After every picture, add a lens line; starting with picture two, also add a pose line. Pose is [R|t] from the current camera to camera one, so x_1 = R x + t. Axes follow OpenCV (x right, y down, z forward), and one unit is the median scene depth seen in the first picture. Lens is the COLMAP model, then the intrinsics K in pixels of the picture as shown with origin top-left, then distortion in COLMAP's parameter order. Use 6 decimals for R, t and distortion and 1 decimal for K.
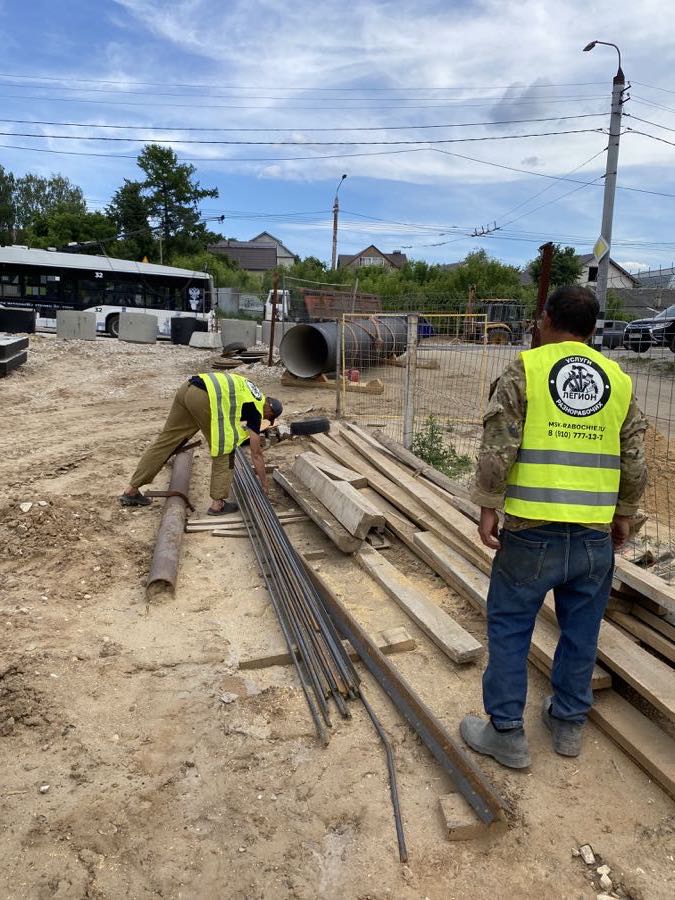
lens RADIAL K [[679.8, 0, 345.0], [0, 679.8, 438.9], [0, 0, 1]] dist [0.028543, -0.028134]
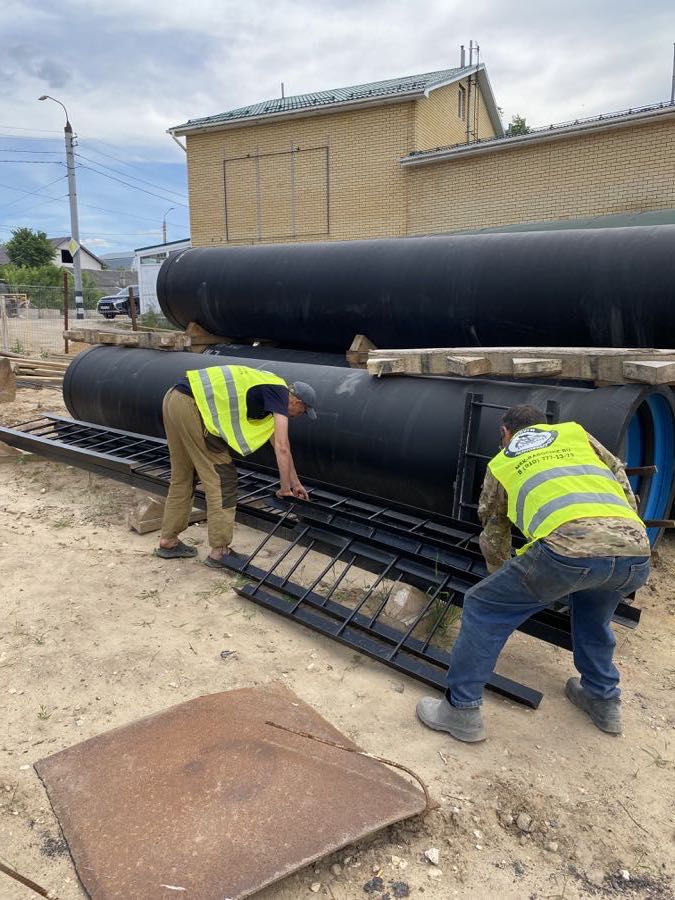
lens RADIAL K [[679.8, 0, 338.4], [0, 679.8, 447.1], [0, 0, 1]] dist [0.028543, -0.028134]
pose [[0.757922, -0.141717, 0.636766, -0.136144], [0.114139, 0.989869, 0.084447, 0.062035], [-0.642283, 0.008675, 0.766419, -0.349518]]
